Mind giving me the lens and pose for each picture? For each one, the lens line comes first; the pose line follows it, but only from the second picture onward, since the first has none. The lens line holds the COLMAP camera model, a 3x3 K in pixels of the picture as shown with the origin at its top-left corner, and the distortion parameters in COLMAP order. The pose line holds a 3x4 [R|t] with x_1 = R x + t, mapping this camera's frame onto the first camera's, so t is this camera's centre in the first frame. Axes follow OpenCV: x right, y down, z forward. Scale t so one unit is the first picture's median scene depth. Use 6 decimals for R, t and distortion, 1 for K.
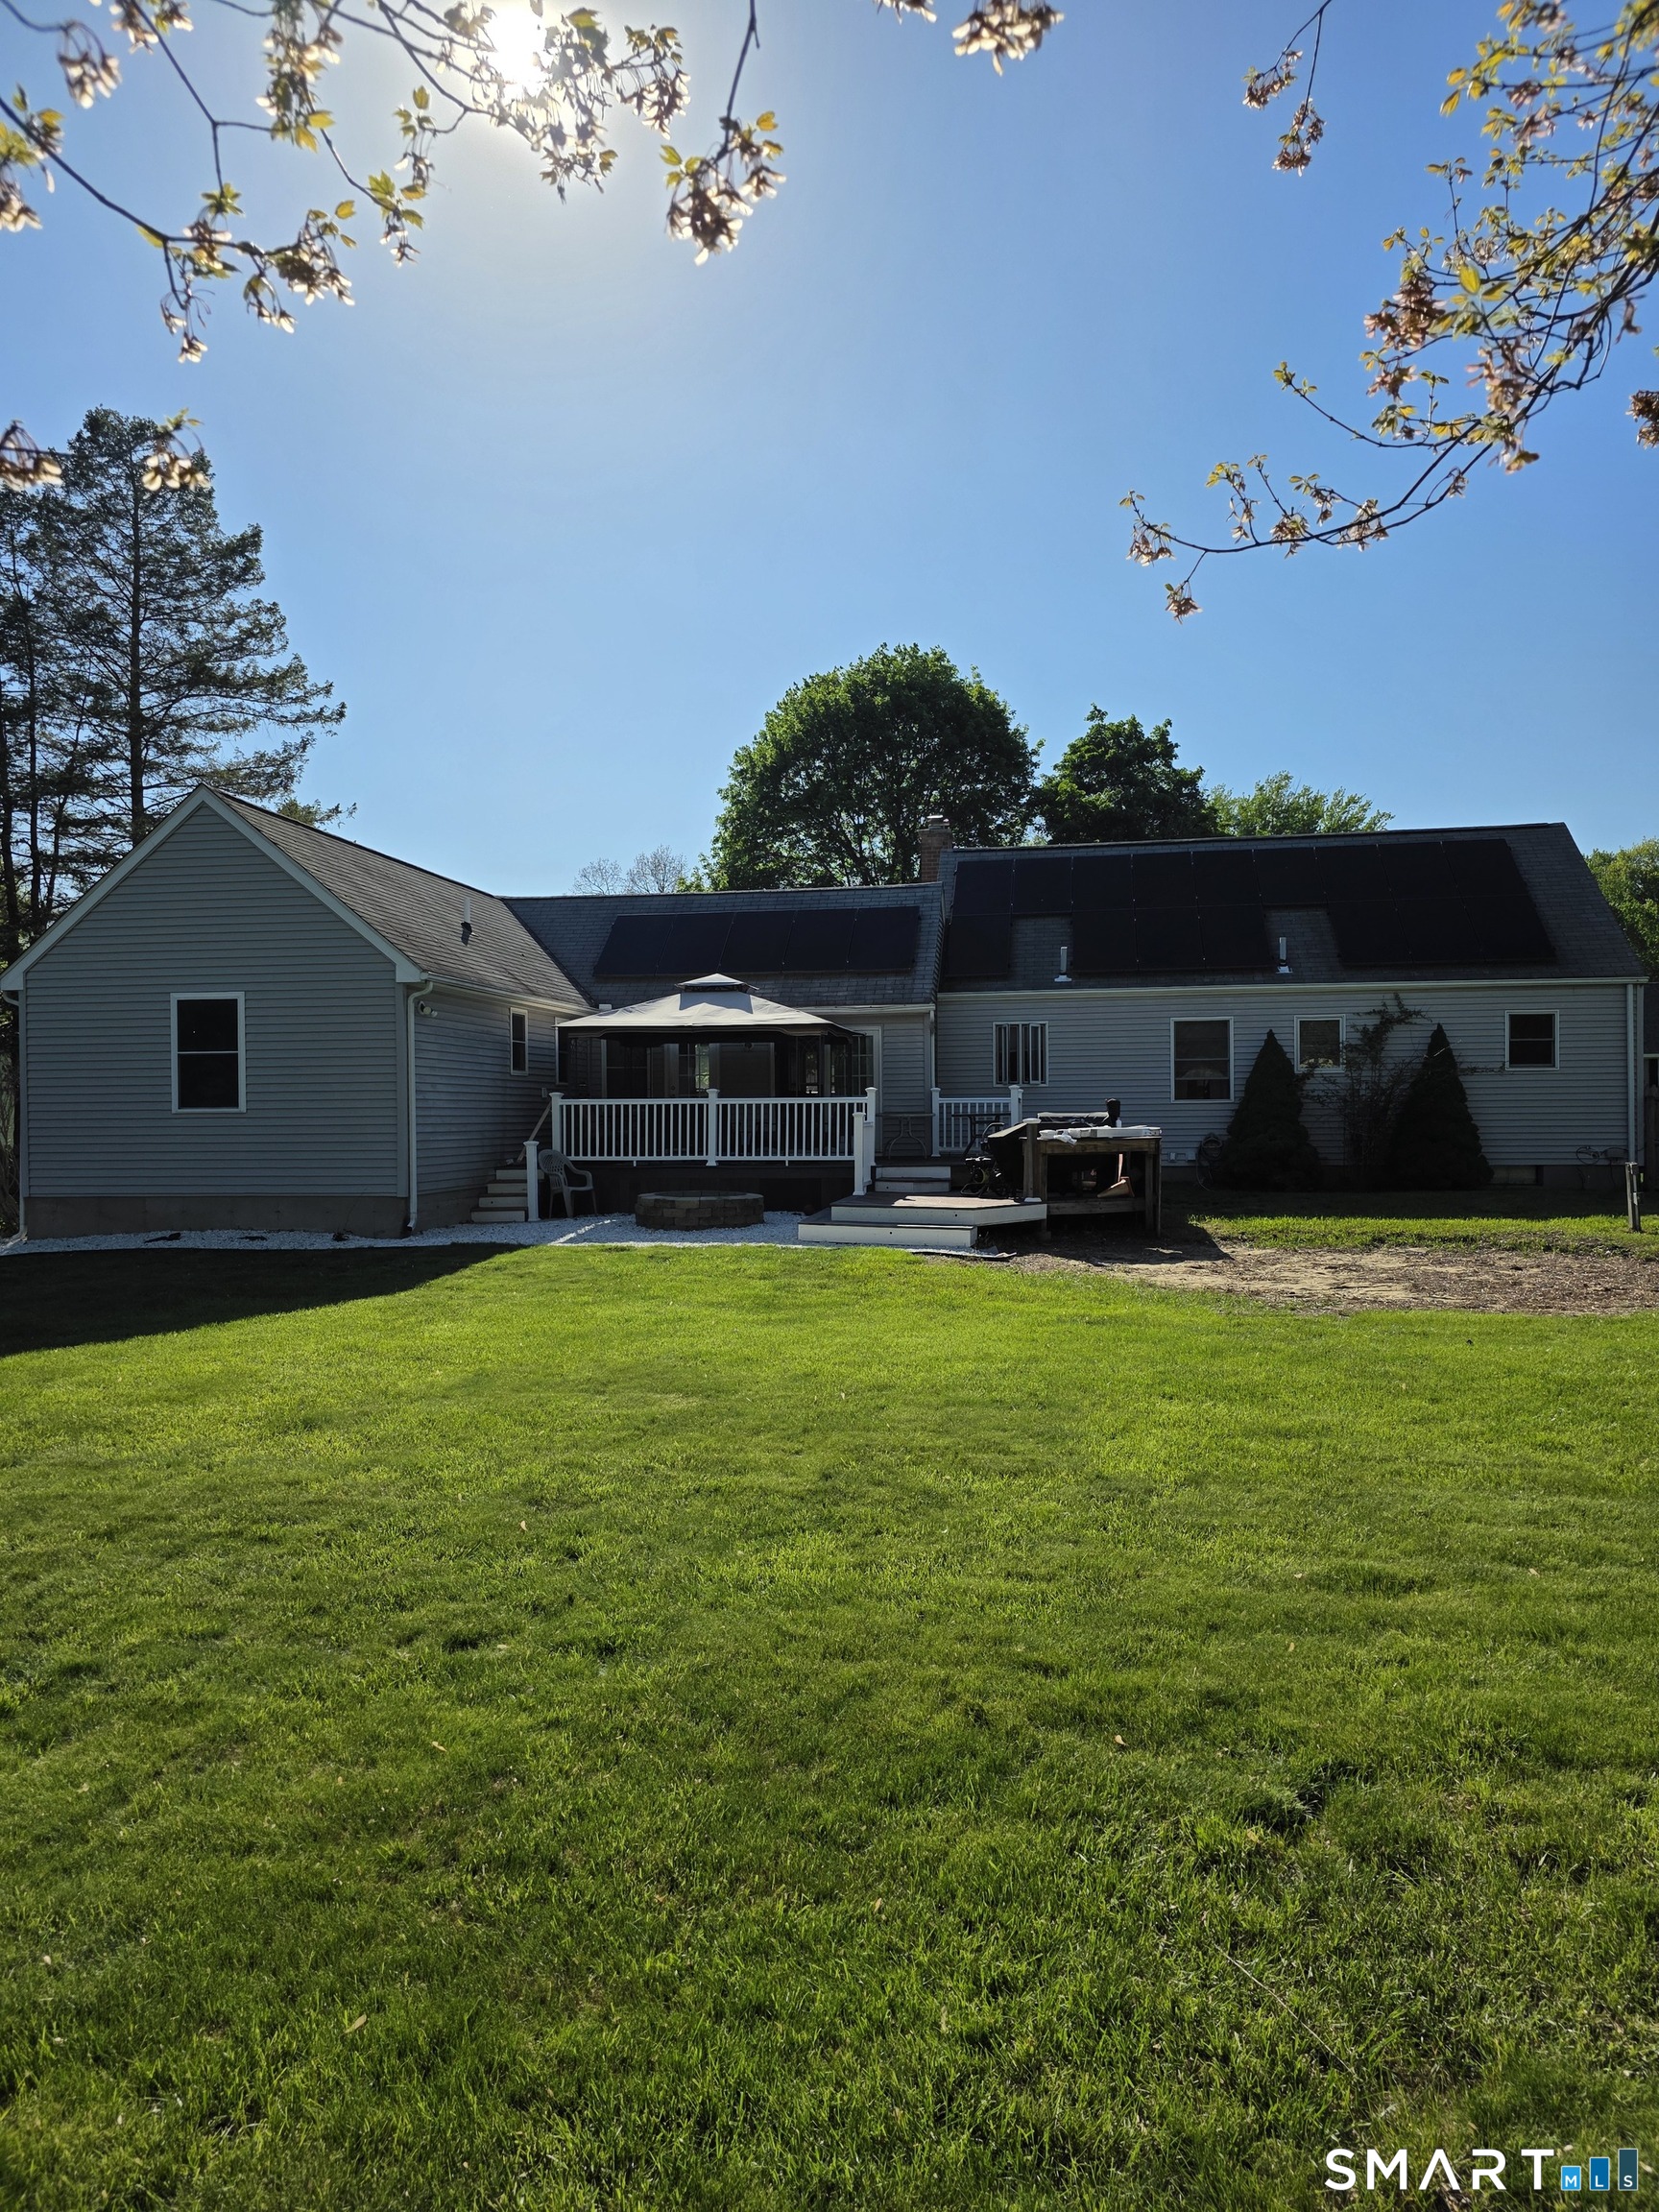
lens RADIAL K [[1508.9, 0, 829.5], [0, 1508.9, 1106.0], [0, 0, 1]] dist [0.037948, -0.000850]
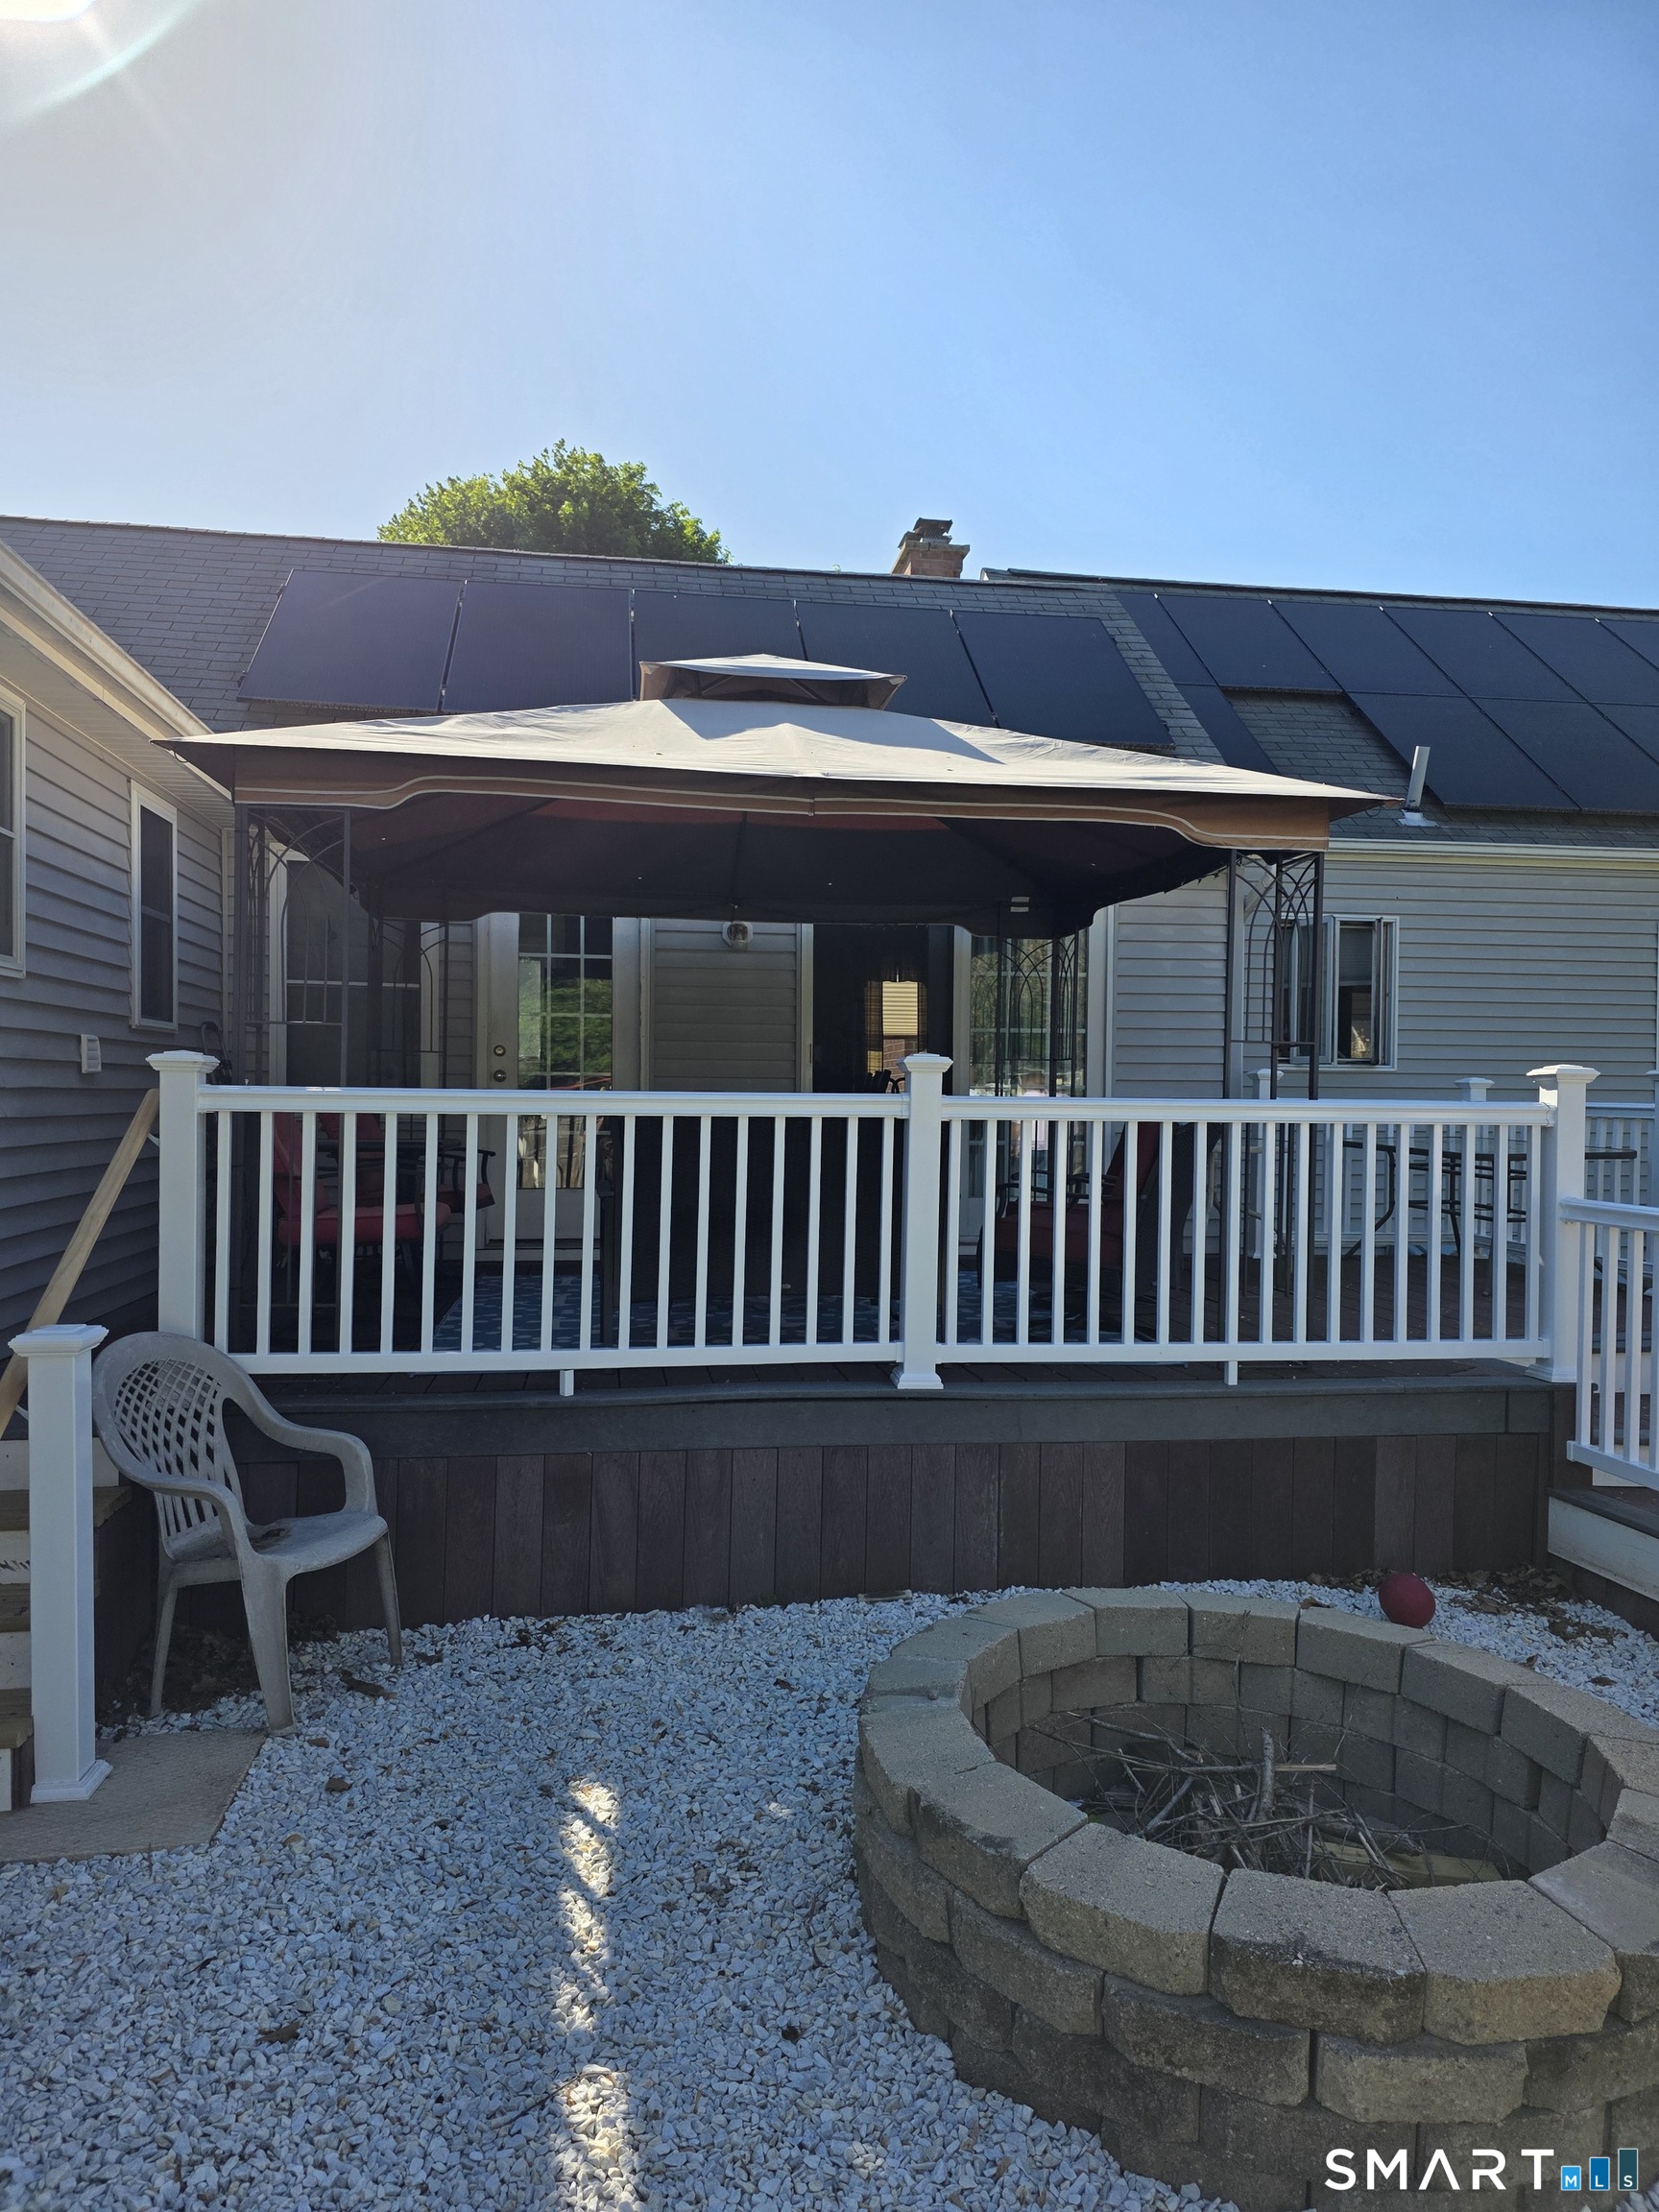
lens RADIAL K [[1508.9, 0, 829.5], [0, 1508.9, 1106.0], [0, 0, 1]] dist [0.037948, -0.000850]
pose [[0.952578, 0.019140, 0.303692, -0.139792], [-0.024224, 0.999622, 0.012982, -0.005275], [-0.303329, -0.019723, 0.952682, 0.678406]]
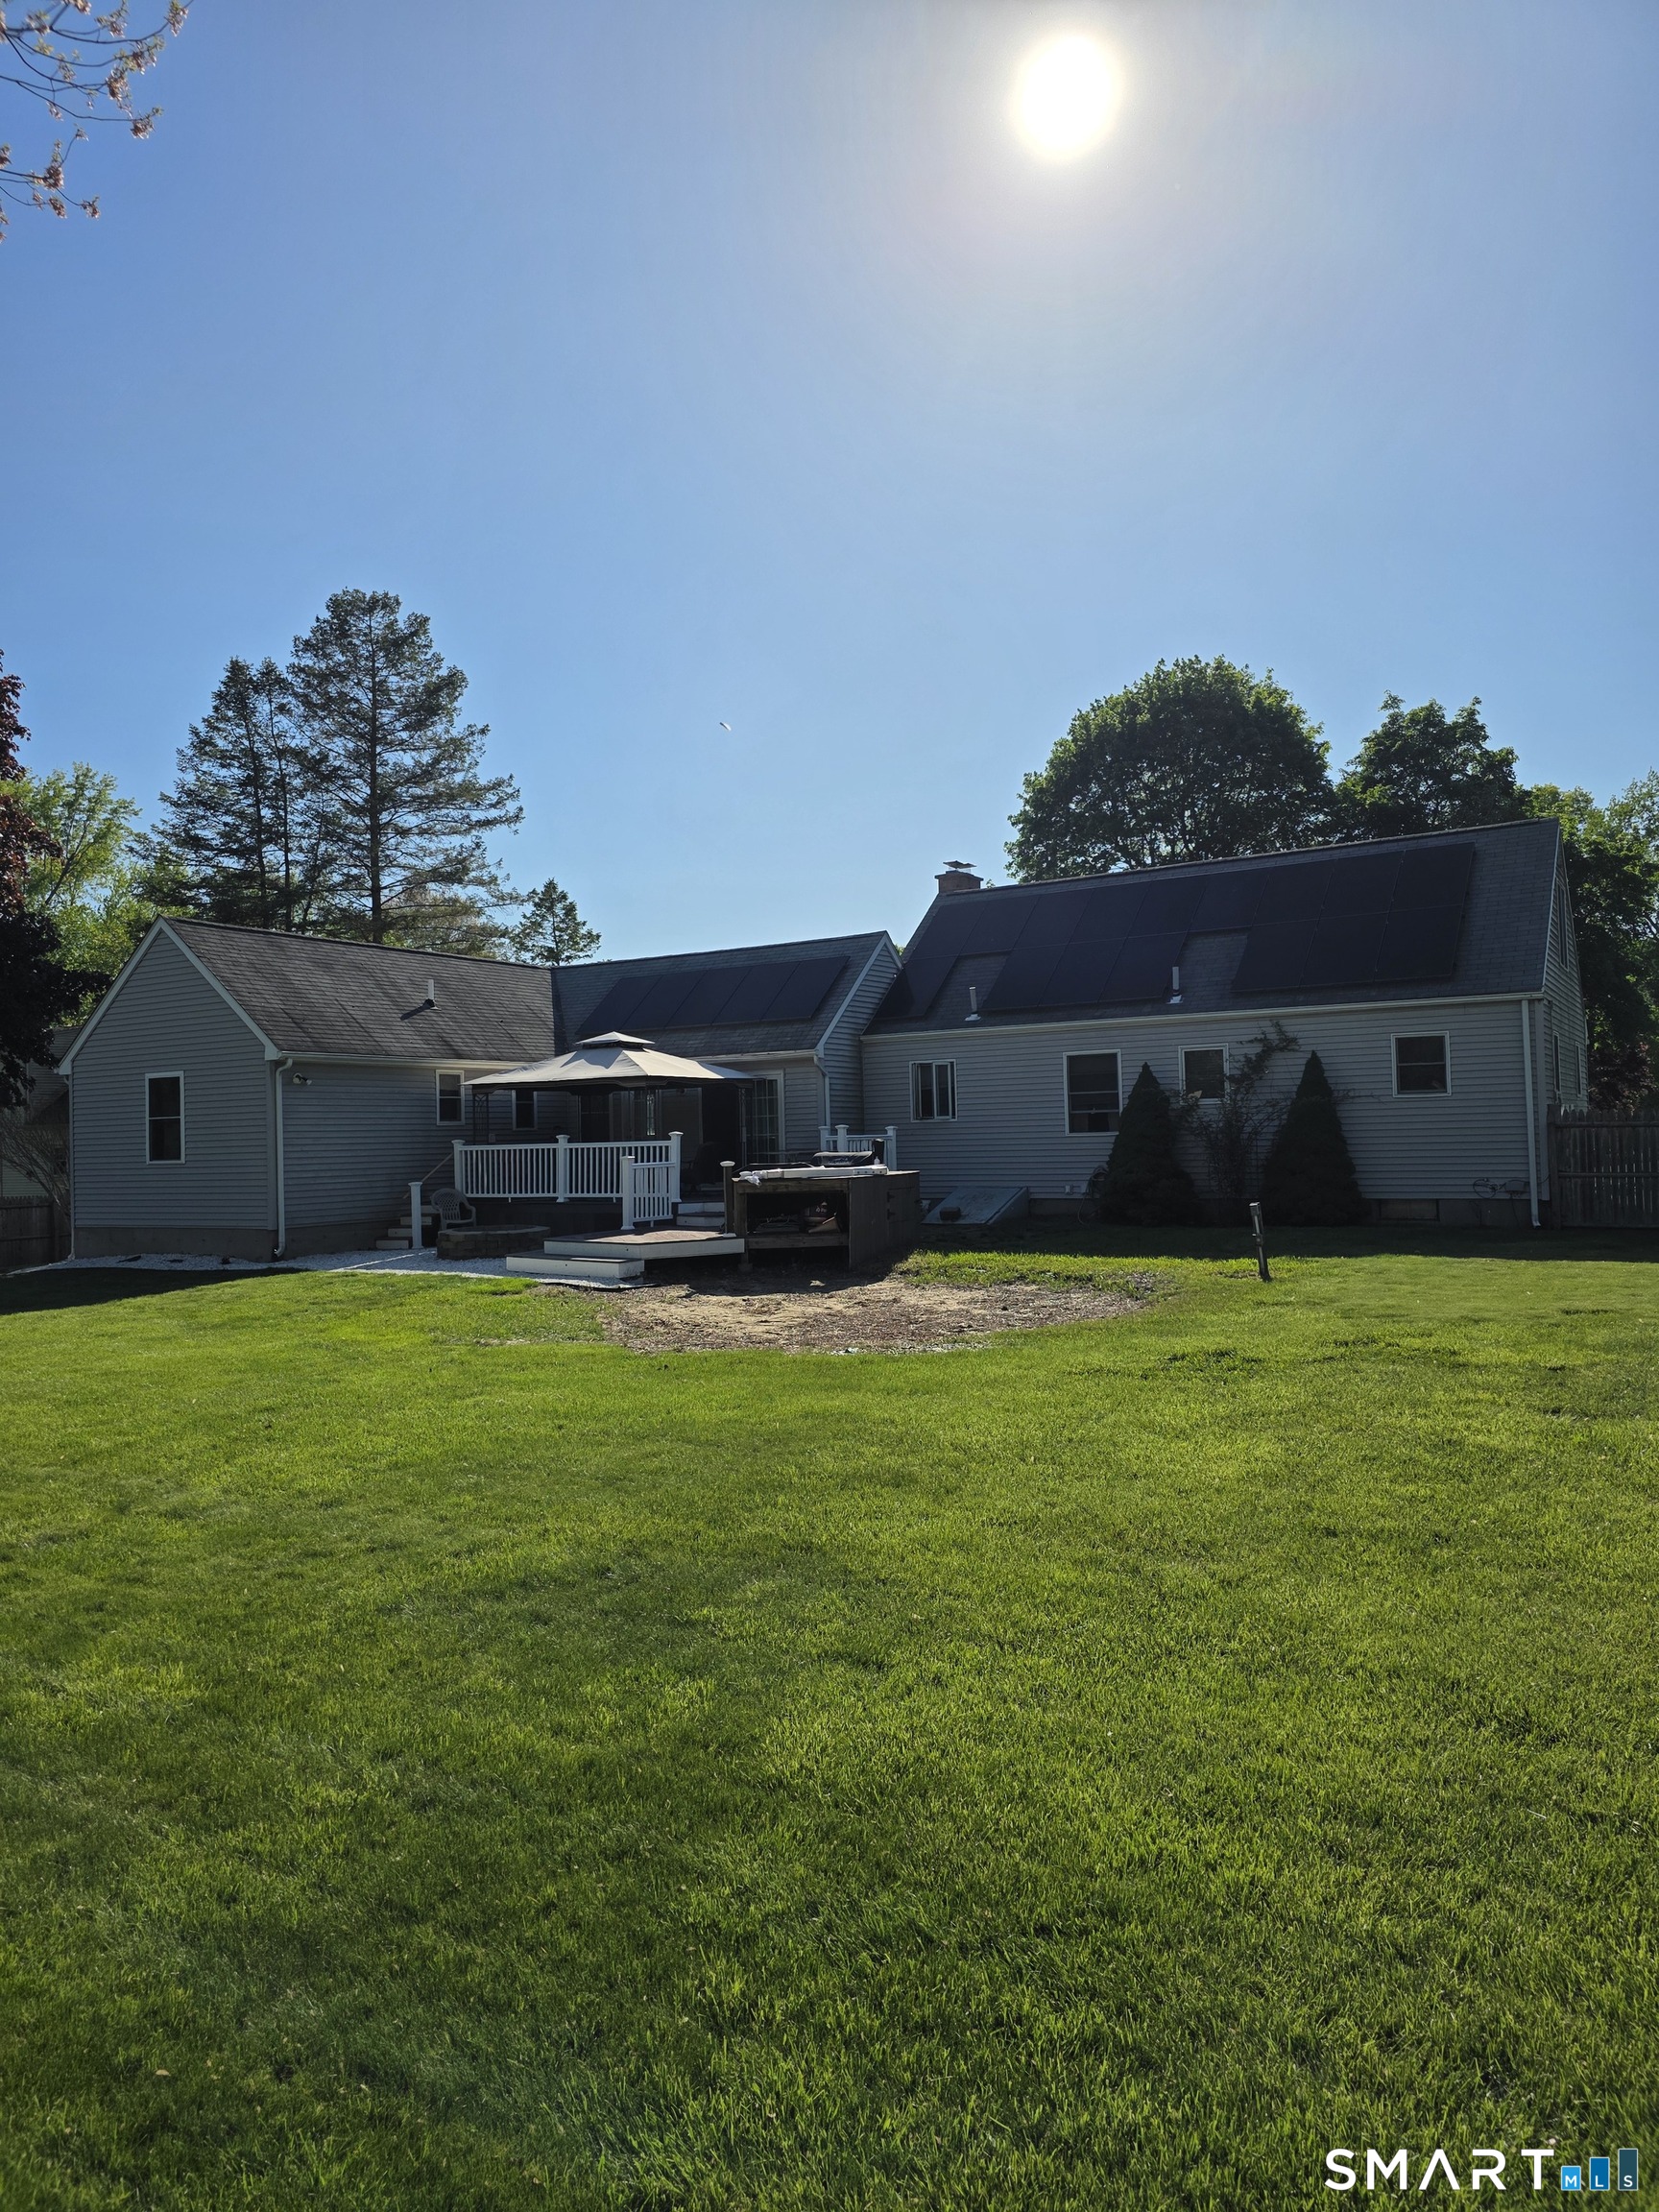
lens RADIAL K [[1494.6, 0, 789.5], [0, 1494.6, 1070.1], [0, 0, 1]] dist [0.059396, -0.000665]
pose [[0.926232, -0.032096, -0.375585, 0.449337], [0.019952, 0.999146, -0.036178, -0.014094], [0.376425, 0.026016, 0.926082, -0.002791]]
